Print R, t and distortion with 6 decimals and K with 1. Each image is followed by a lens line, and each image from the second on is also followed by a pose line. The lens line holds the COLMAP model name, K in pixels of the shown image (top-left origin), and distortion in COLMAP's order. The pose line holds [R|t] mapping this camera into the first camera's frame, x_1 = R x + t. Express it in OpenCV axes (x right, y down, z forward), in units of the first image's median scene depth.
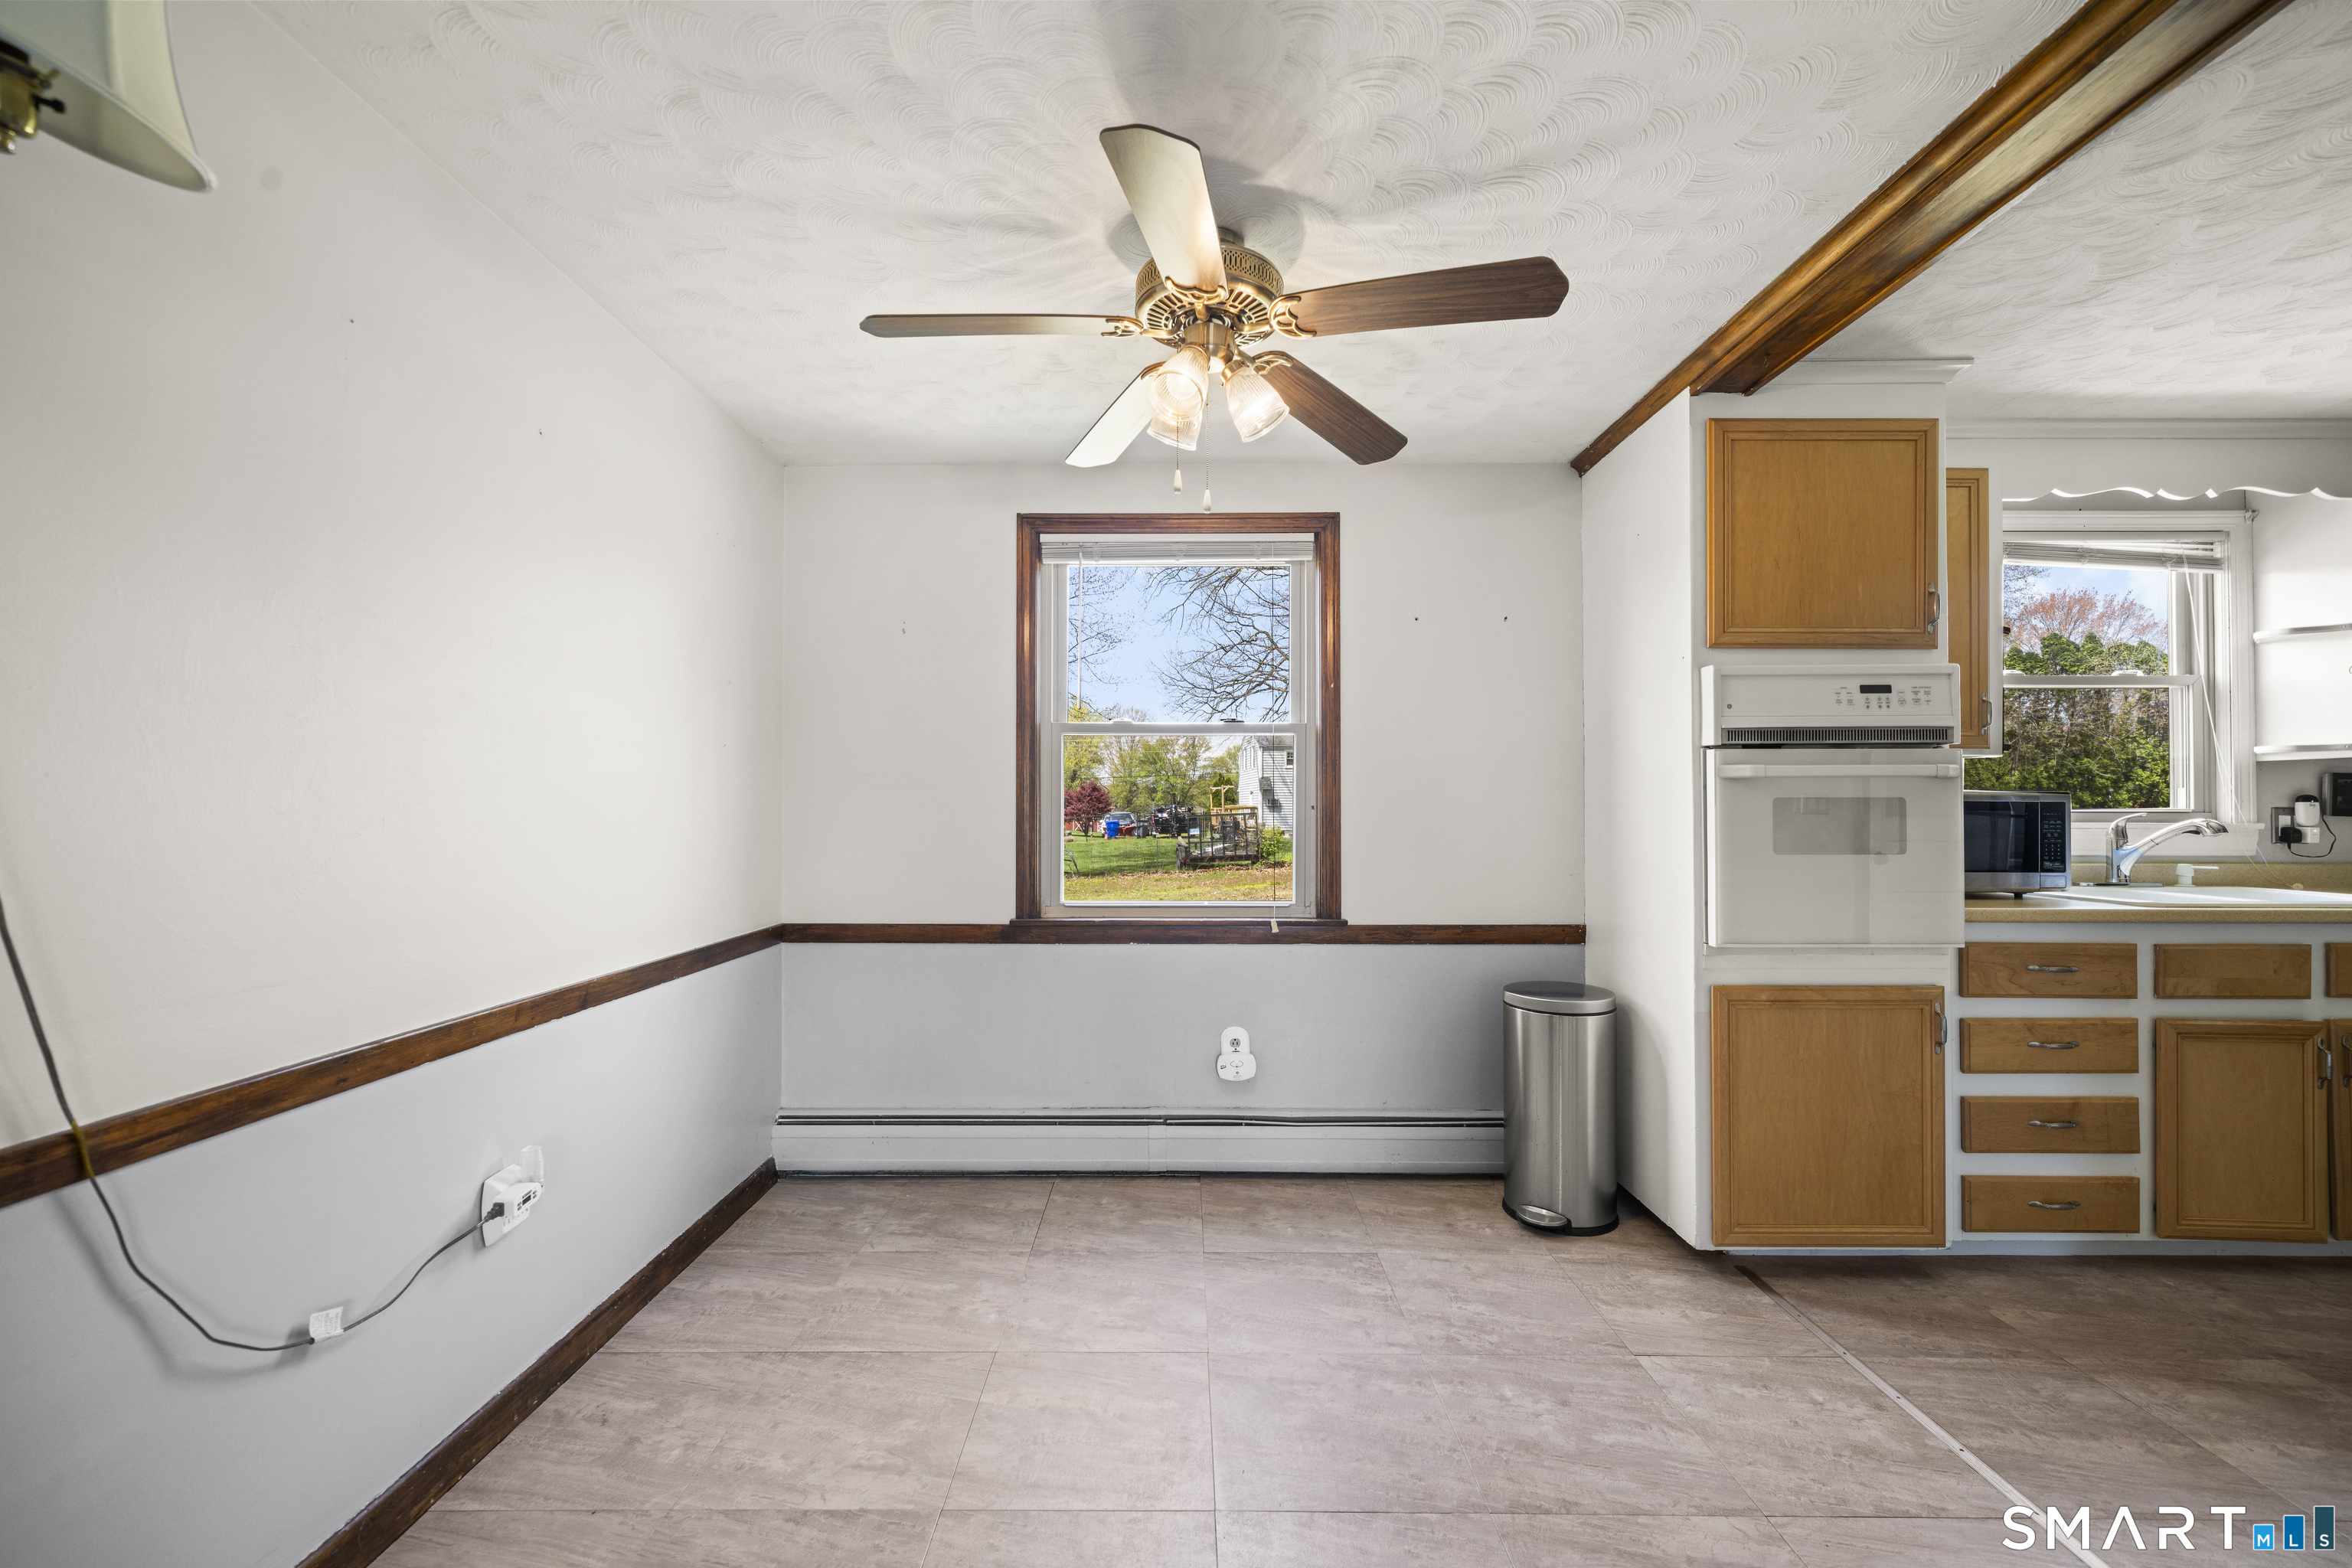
lens RADIAL K [[940.3, 0, 1175.0], [0, 940.3, 792.7], [0, 0, 1]] dist [-0.005511, 0.001431]
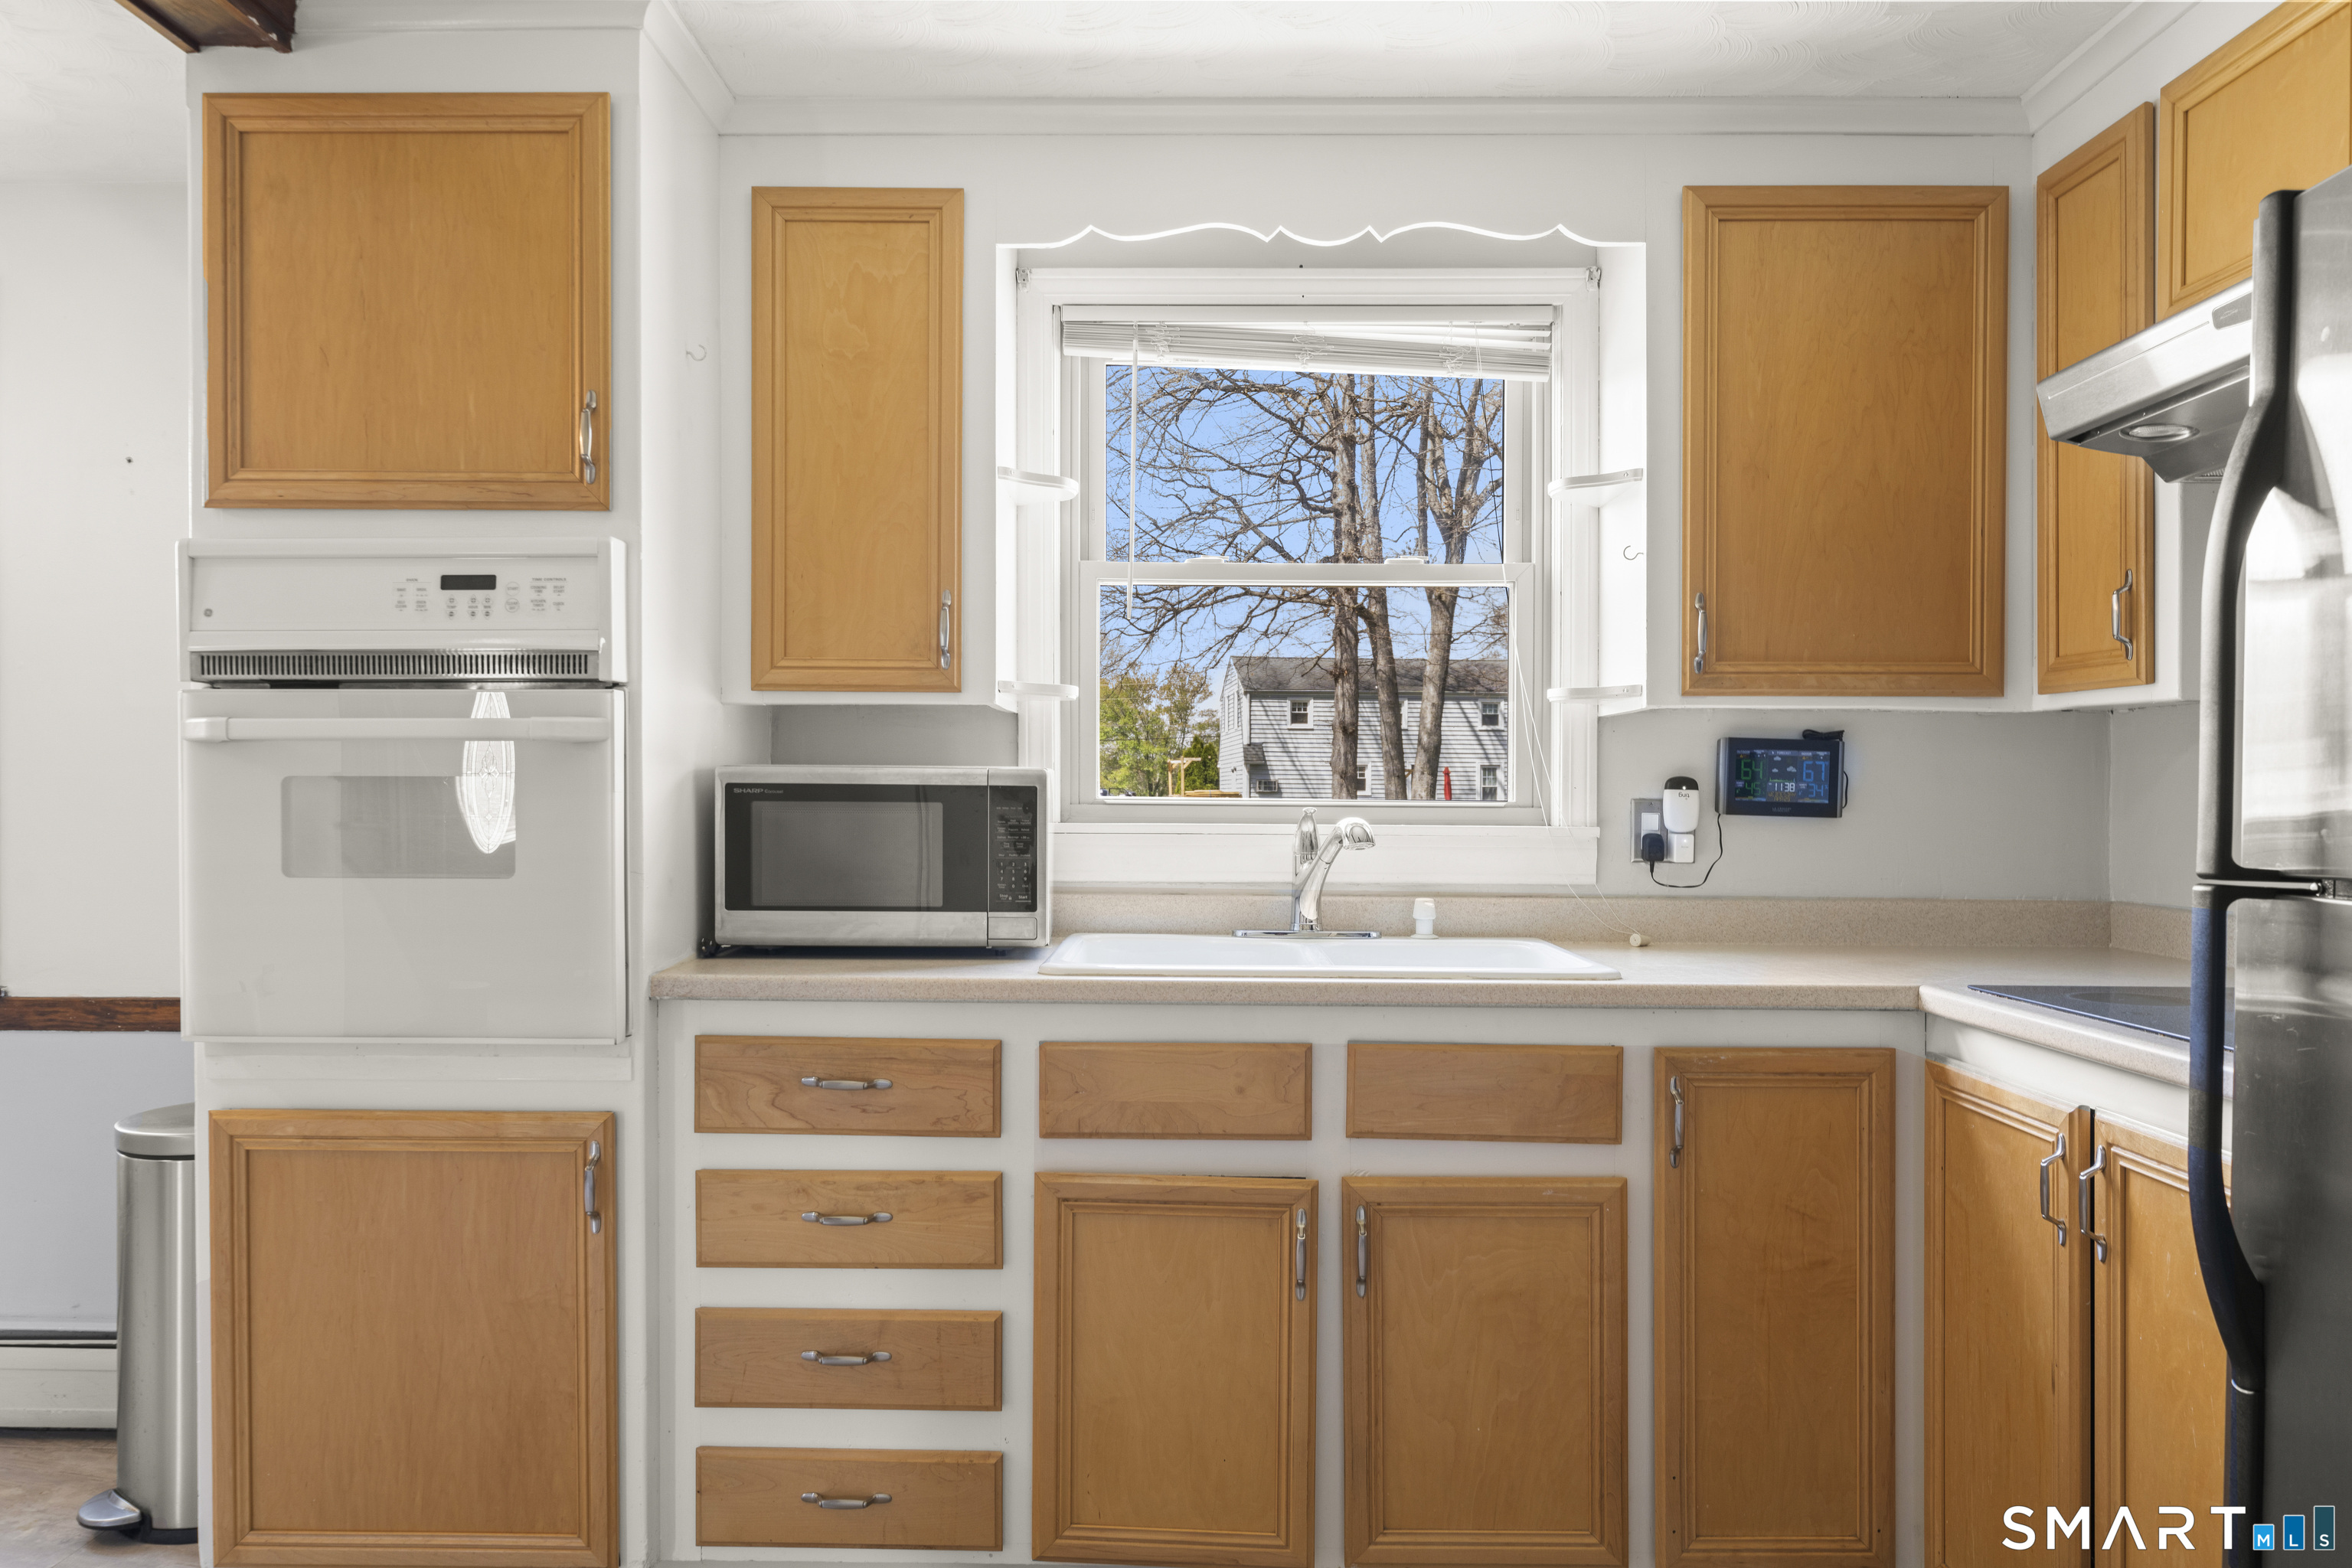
lens RADIAL K [[1569.4, 0, 1169.9], [0, 1569.4, 812.7], [0, 0, 1]] dist [-0.001592, -0.001381]
pose [[0.999964, 0.004608, -0.007115, 1.130287], [-0.004410, 0.999607, 0.027679, -0.001423], [0.007240, -0.027647, 0.999592, 0.065960]]
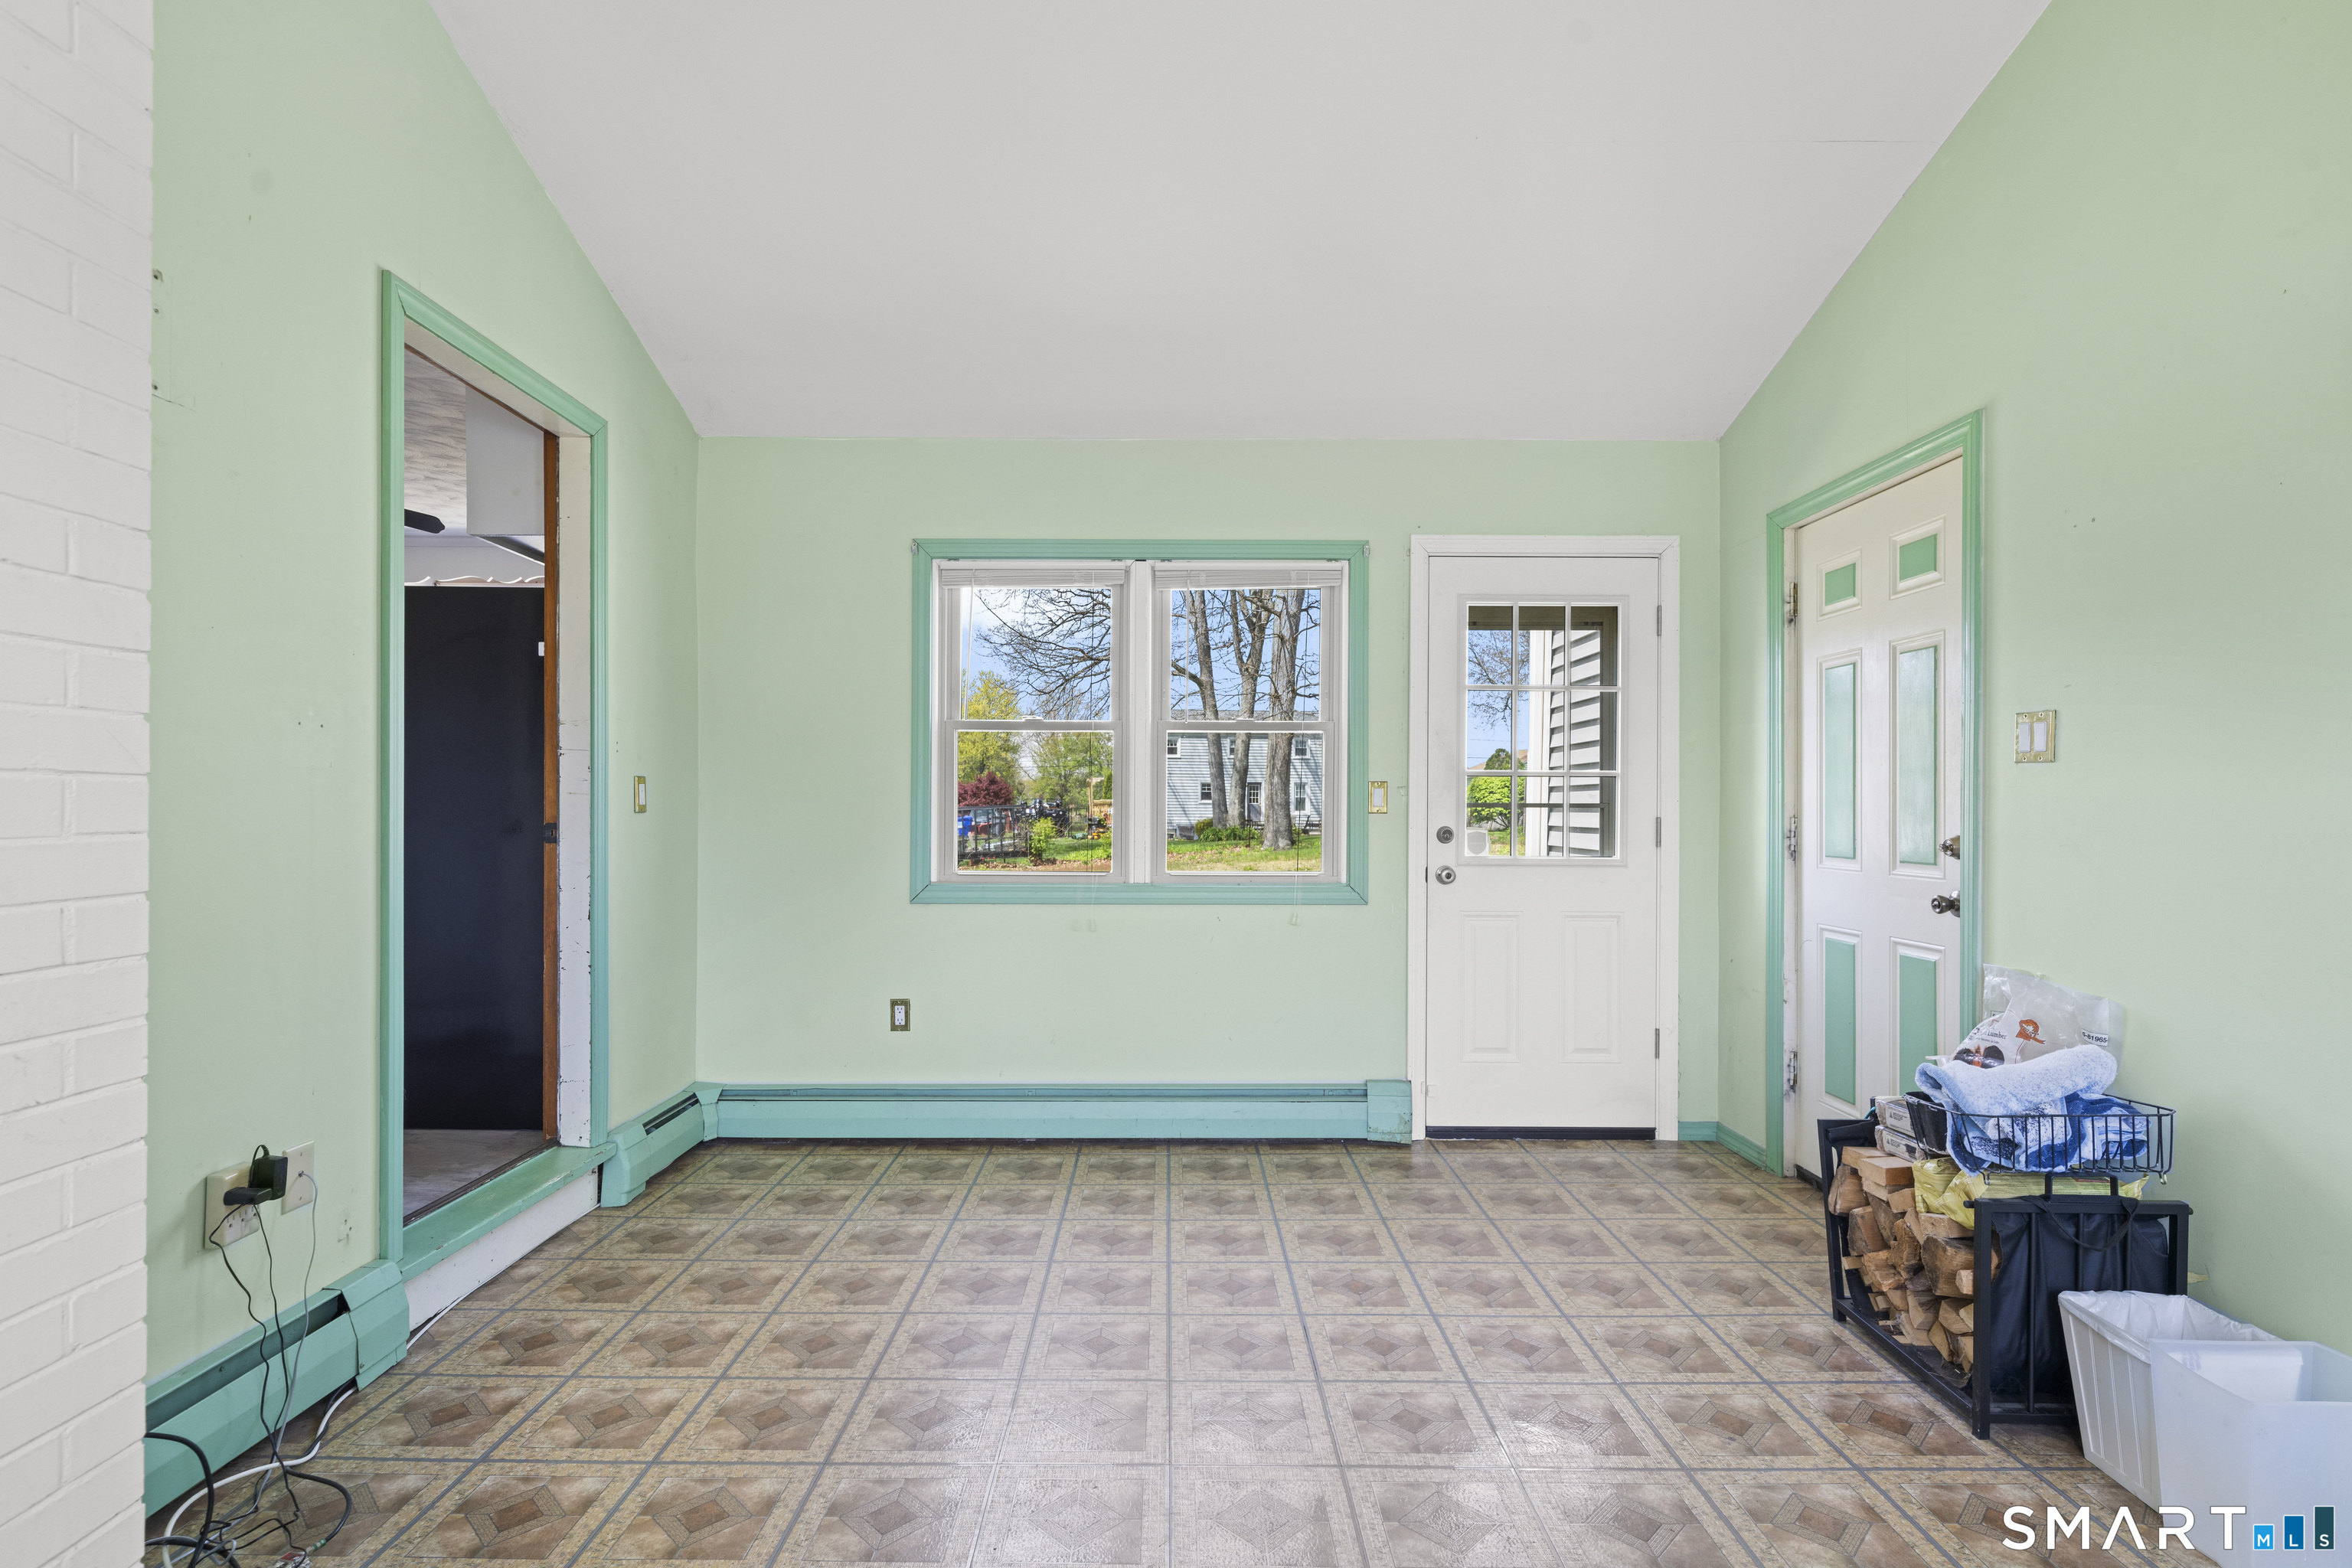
lens RADIAL K [[1112.3, 0, 1152.1], [0, 1112.3, 809.3], [0, 0, 1]] dist [-0.001286, -0.000049]
pose [[0.999975, 0.002651, 0.006614, 2.535856], [-0.002776, 0.999816, 0.018975, 0.058300], [-0.006562, -0.018993, 0.999798, -1.159638]]
